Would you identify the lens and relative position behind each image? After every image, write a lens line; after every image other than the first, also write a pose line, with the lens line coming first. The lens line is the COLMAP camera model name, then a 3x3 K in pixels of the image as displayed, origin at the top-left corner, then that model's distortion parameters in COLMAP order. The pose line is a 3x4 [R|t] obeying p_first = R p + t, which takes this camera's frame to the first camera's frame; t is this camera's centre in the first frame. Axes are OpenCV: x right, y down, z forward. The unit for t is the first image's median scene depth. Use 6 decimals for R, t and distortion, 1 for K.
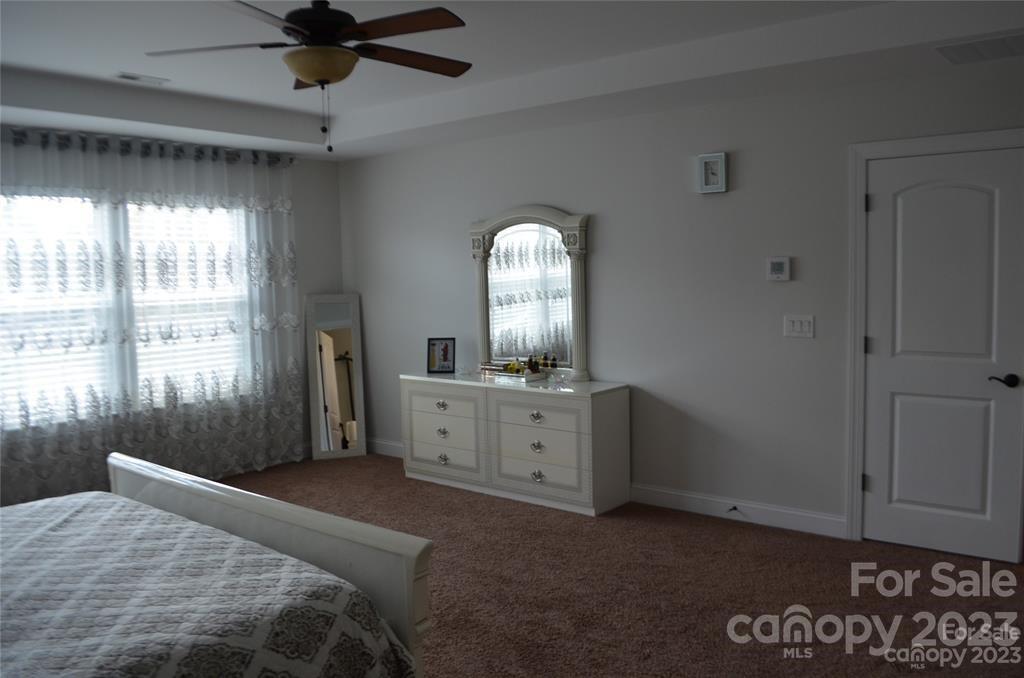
lens RADIAL K [[801.3, 0, 545.2], [0, 801.3, 335.3], [0, 0, 1]] dist [-0.085216, 0.014440]
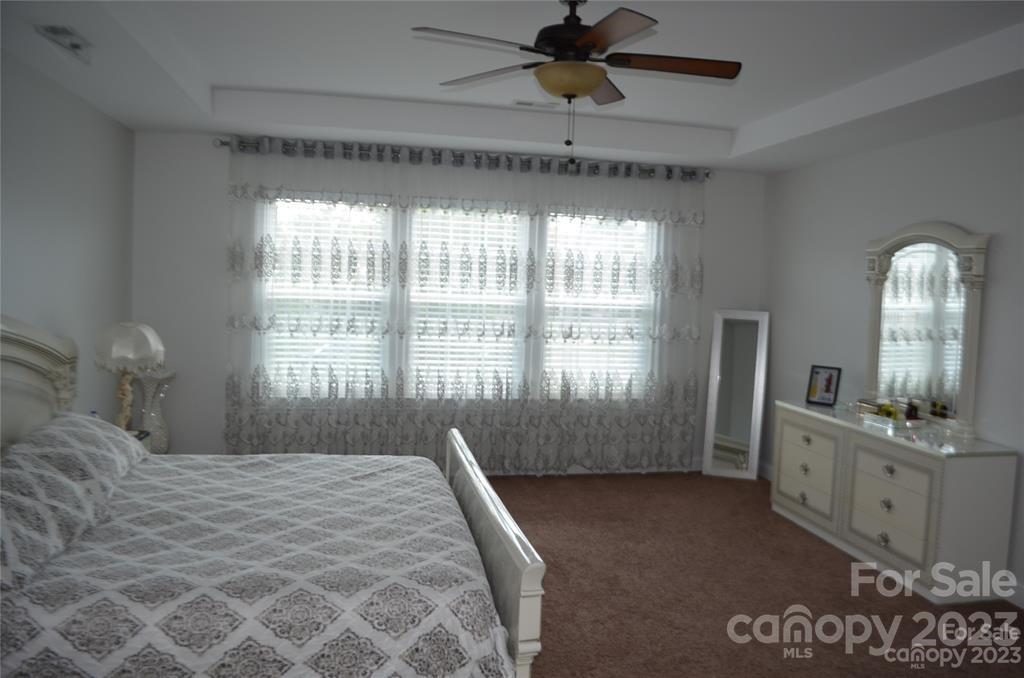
lens RADIAL K [[801.3, 0, 545.2], [0, 801.3, 335.3], [0, 0, 1]] dist [-0.085216, 0.014440]
pose [[0.772776, 0.091652, -0.628026, 0.201643], [-0.104508, 0.994387, 0.016522, -0.014687], [0.626015, 0.052866, 0.778017, 0.106963]]
